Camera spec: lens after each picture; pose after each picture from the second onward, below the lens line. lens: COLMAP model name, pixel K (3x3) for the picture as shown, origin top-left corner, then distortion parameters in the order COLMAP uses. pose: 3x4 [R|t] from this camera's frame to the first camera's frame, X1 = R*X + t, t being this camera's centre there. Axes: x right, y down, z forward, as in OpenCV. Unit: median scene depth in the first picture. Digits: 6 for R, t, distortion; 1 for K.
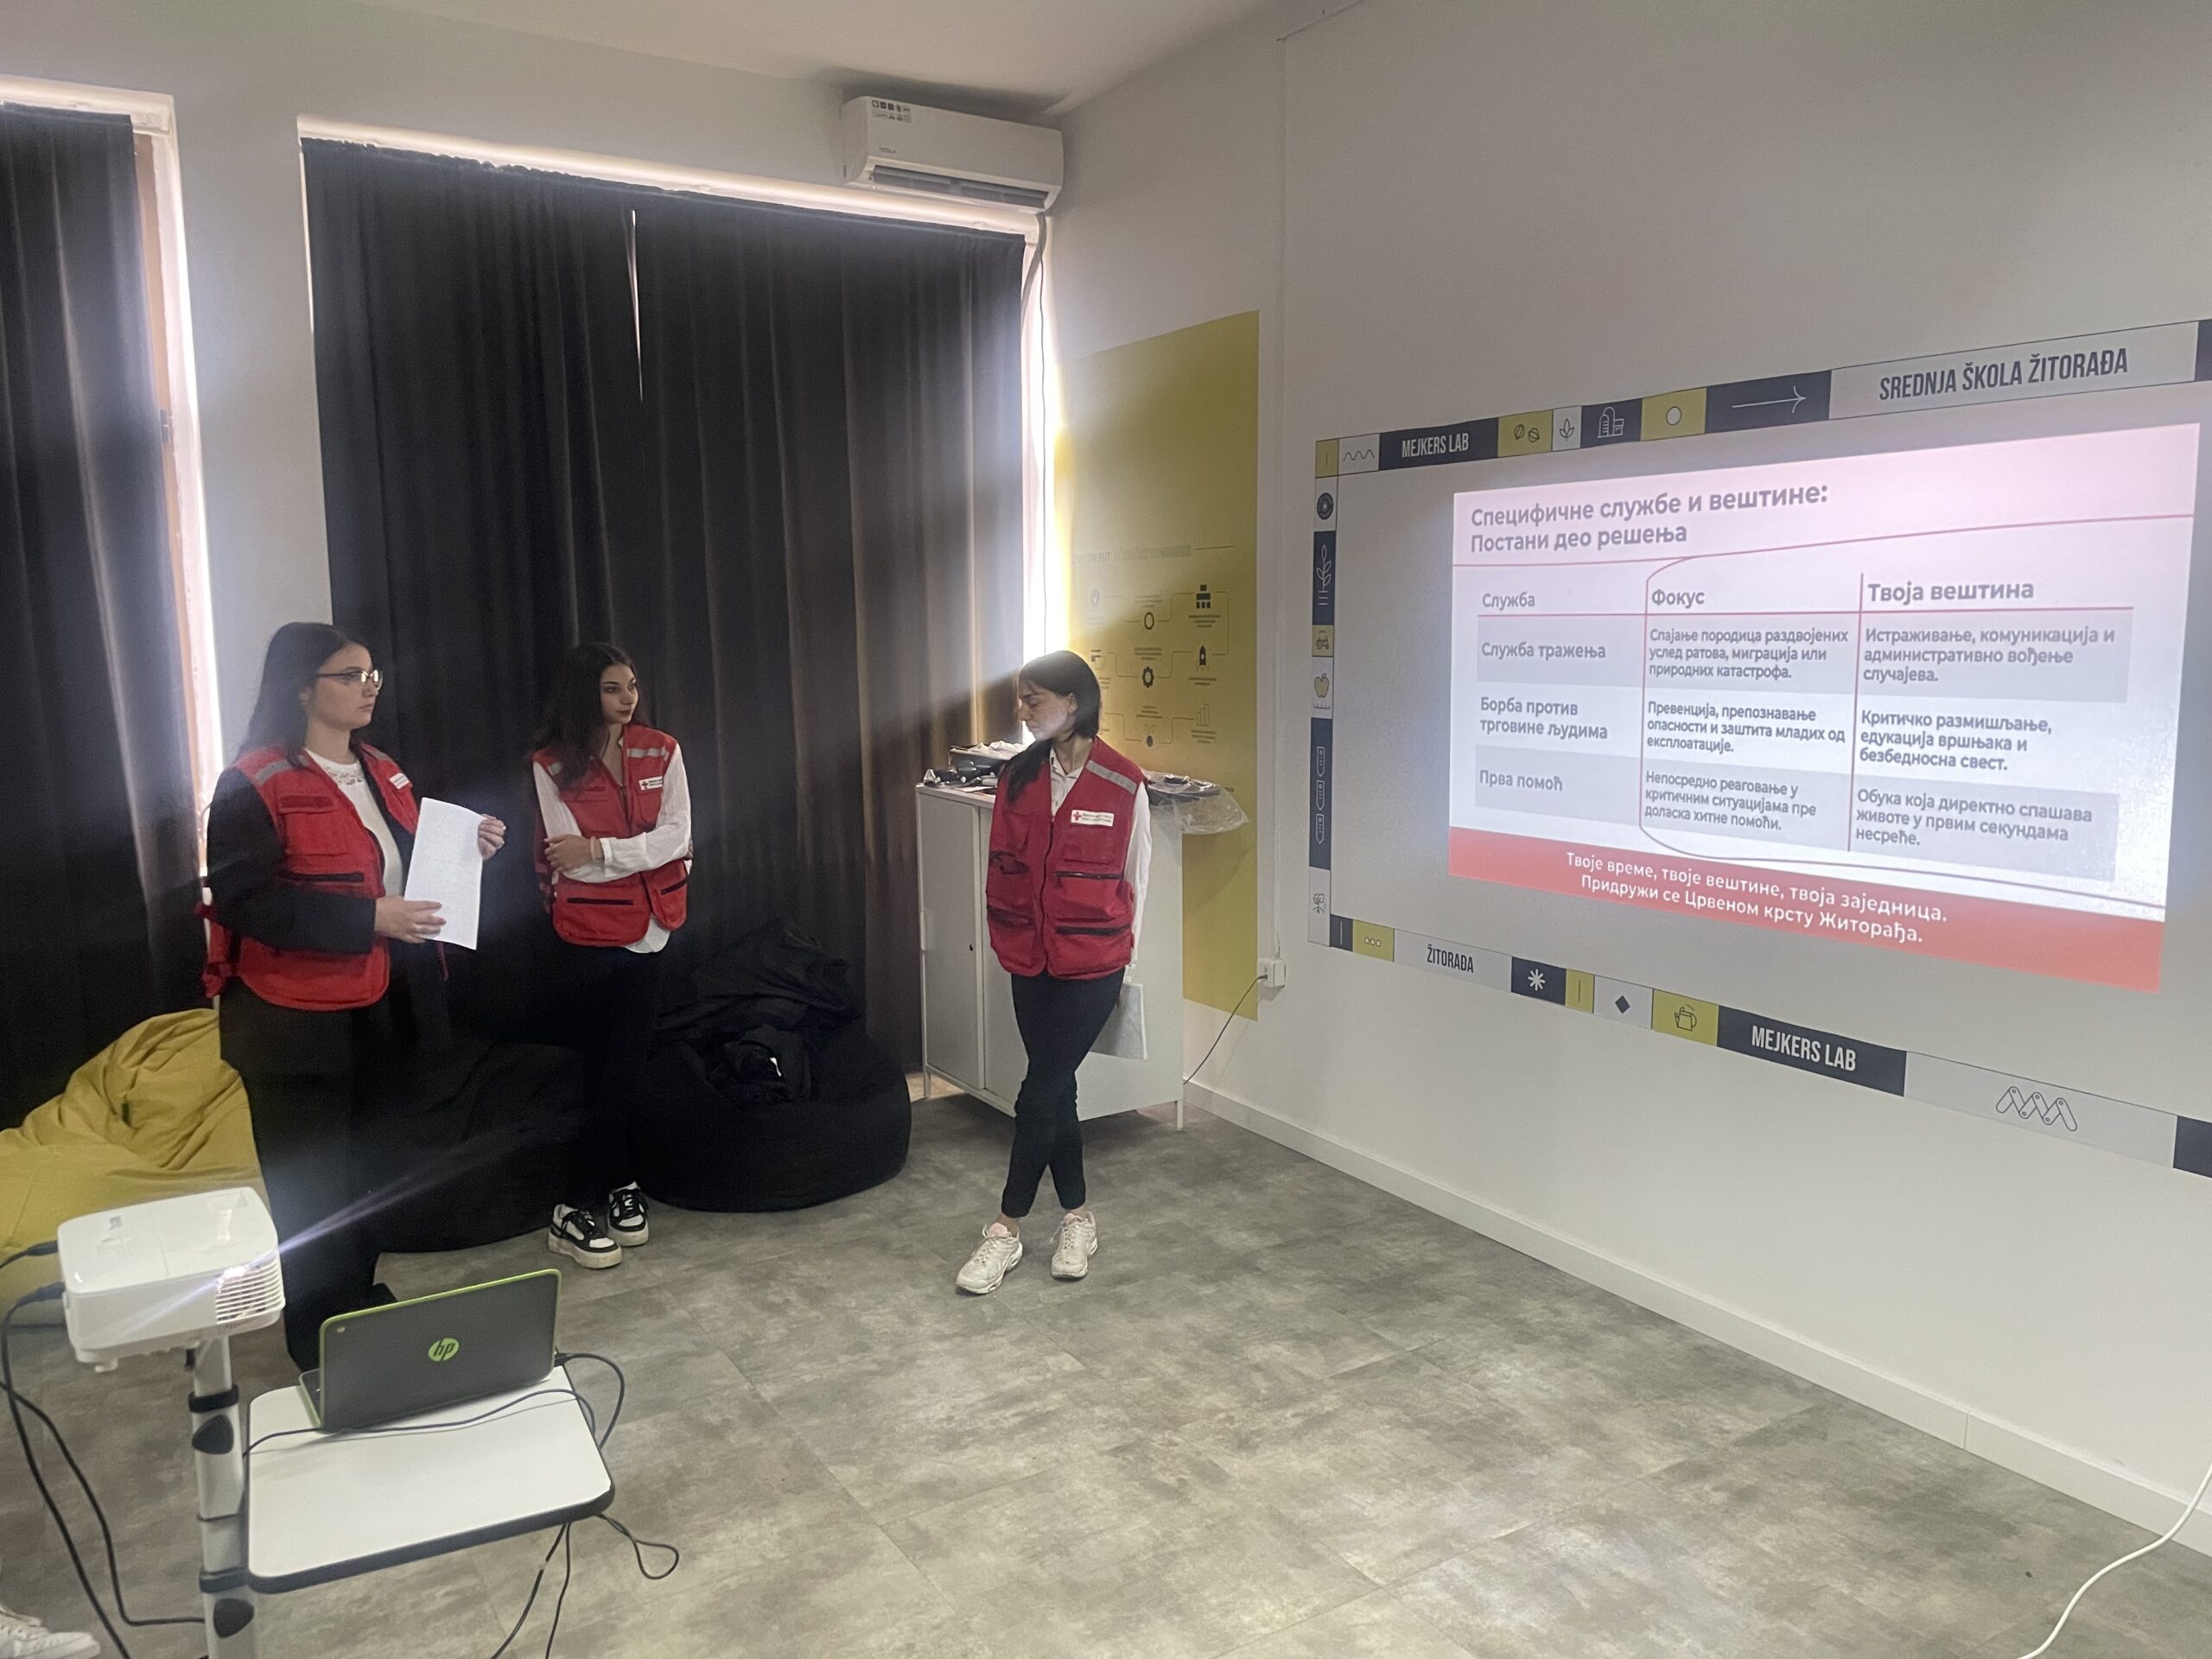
lens RADIAL K [[1669.2, 0, 1122.7], [0, 1669.2, 836.8], [0, 0, 1]] dist [0.096605, -0.122458]
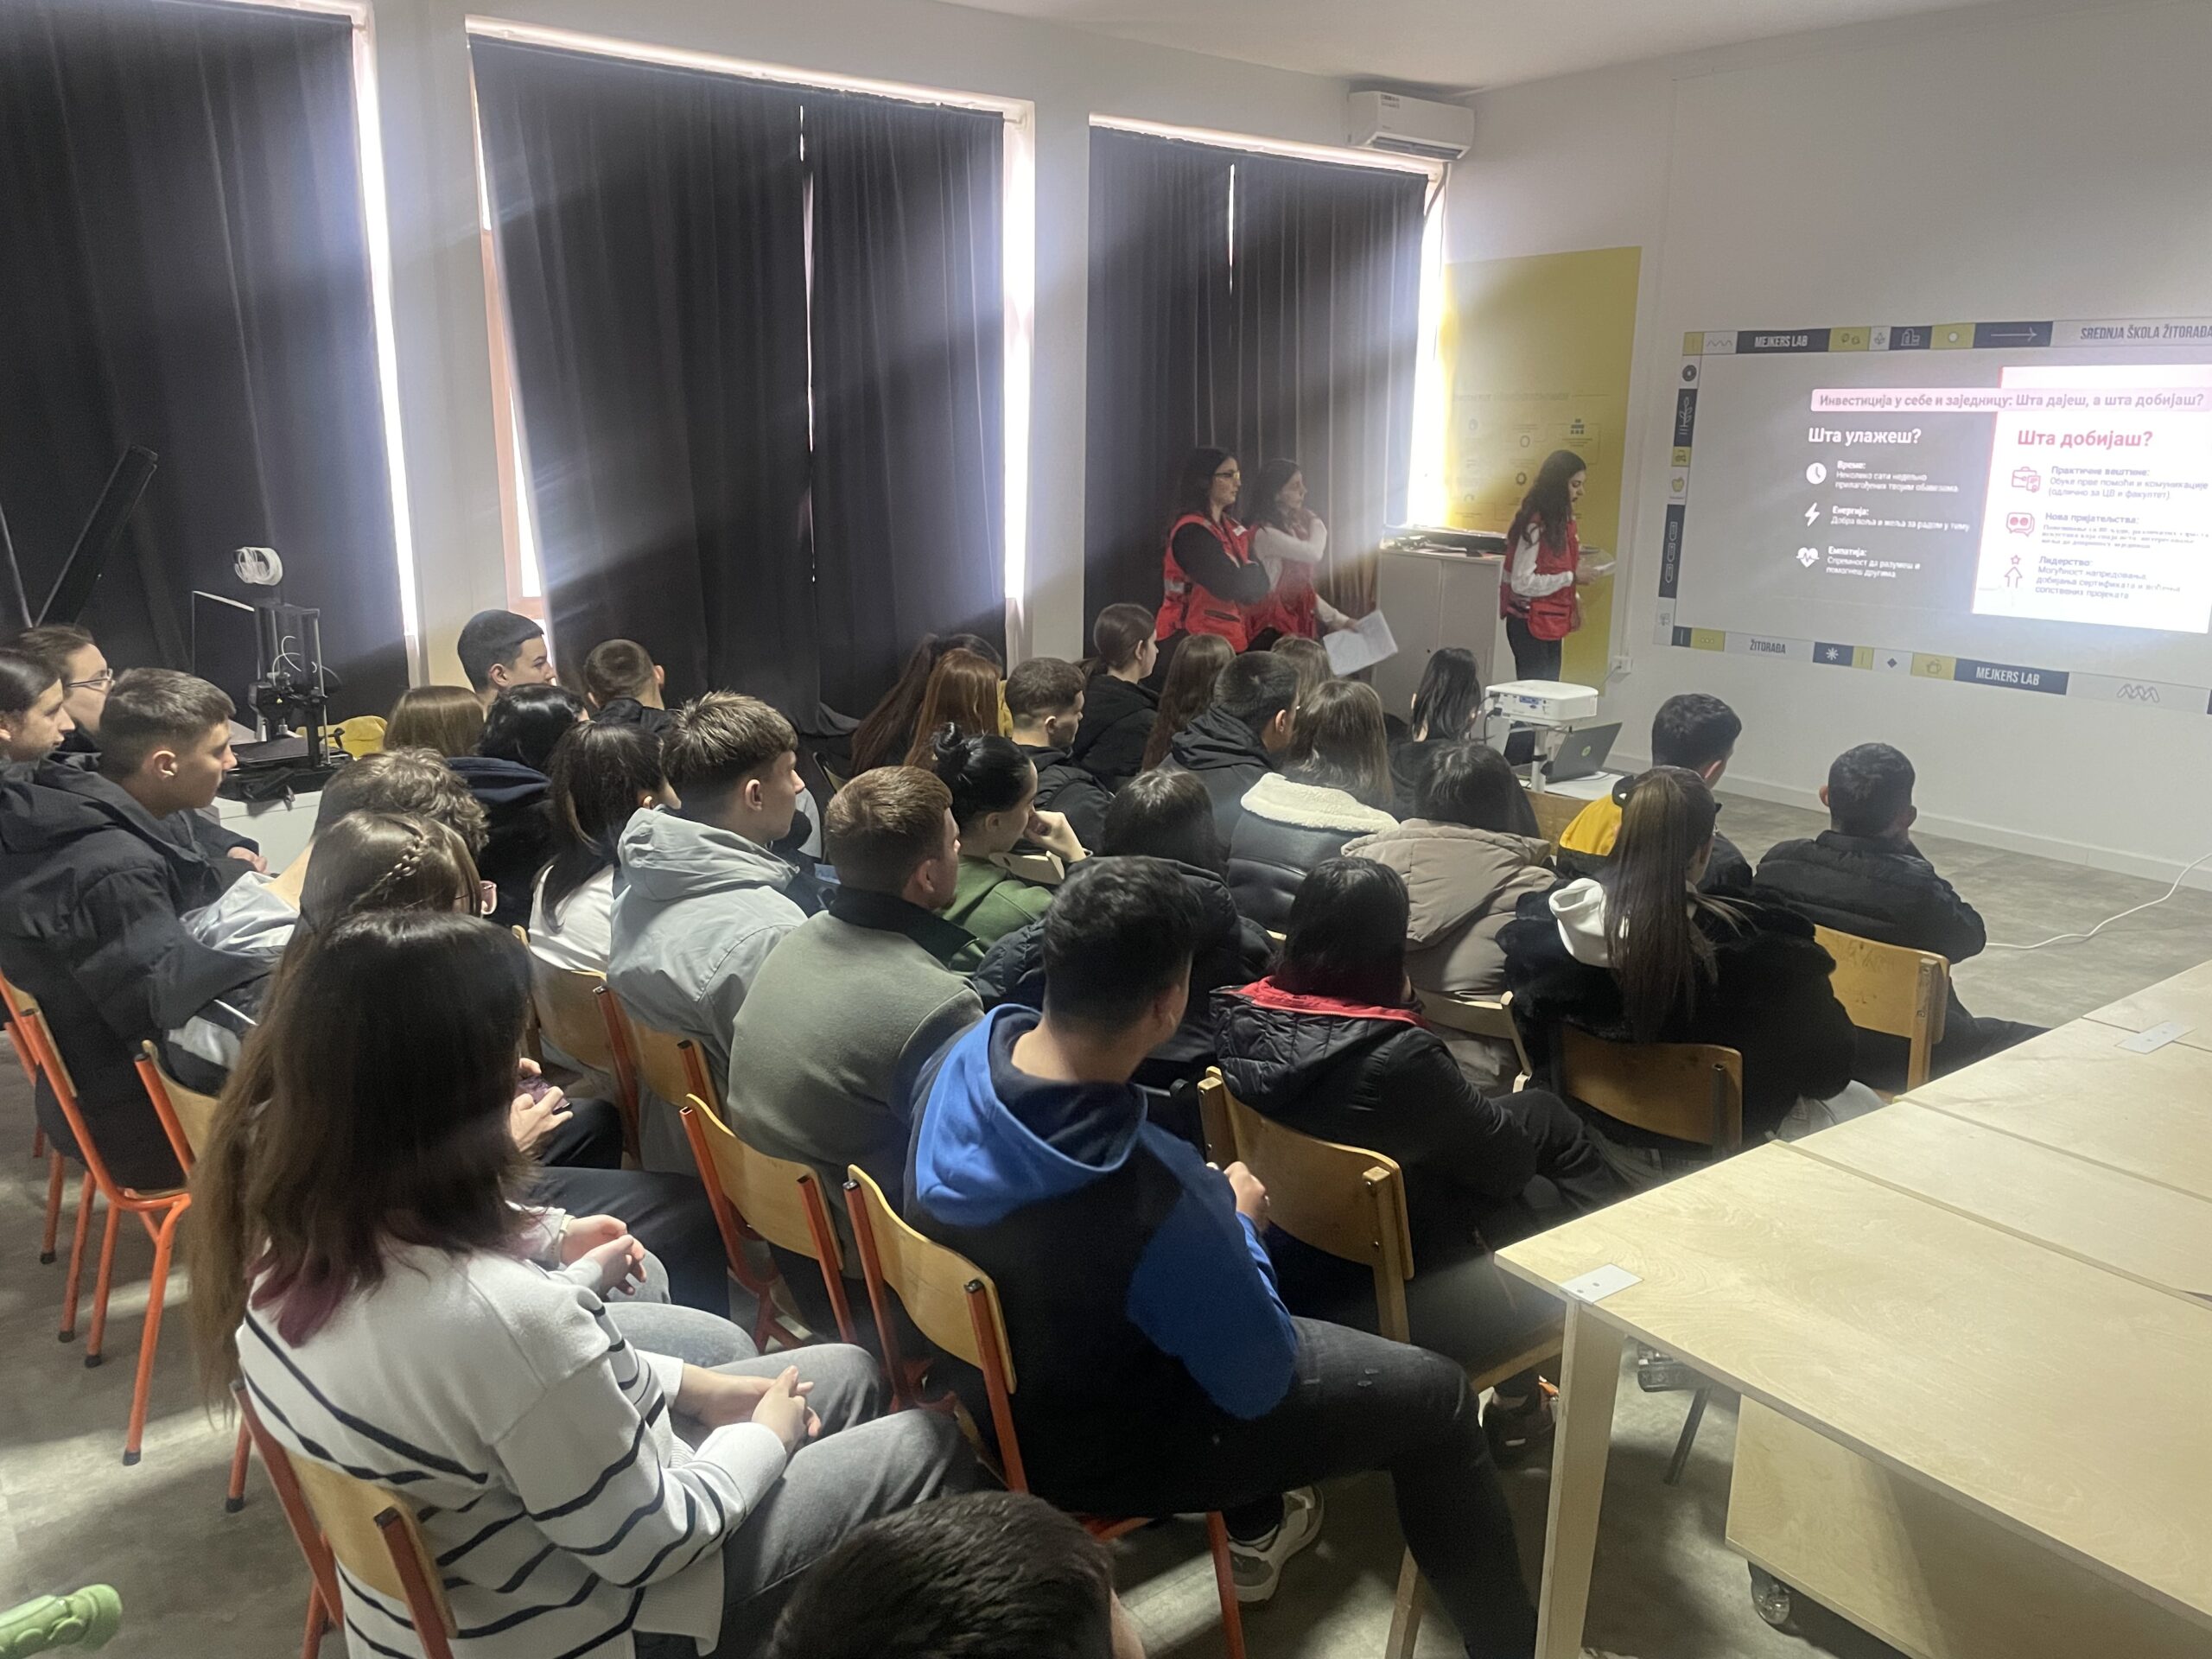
lens RADIAL K [[1669.2, 0, 1120.6], [0, 1669.2, 815.0], [0, 0, 1]] dist [0.096605, -0.122458]
pose [[0.993646, -0.005866, 0.112395, -0.770929], [-0.005220, 0.995164, 0.098086, 0.091467], [-0.112427, -0.098049, 0.988811, -0.766966]]
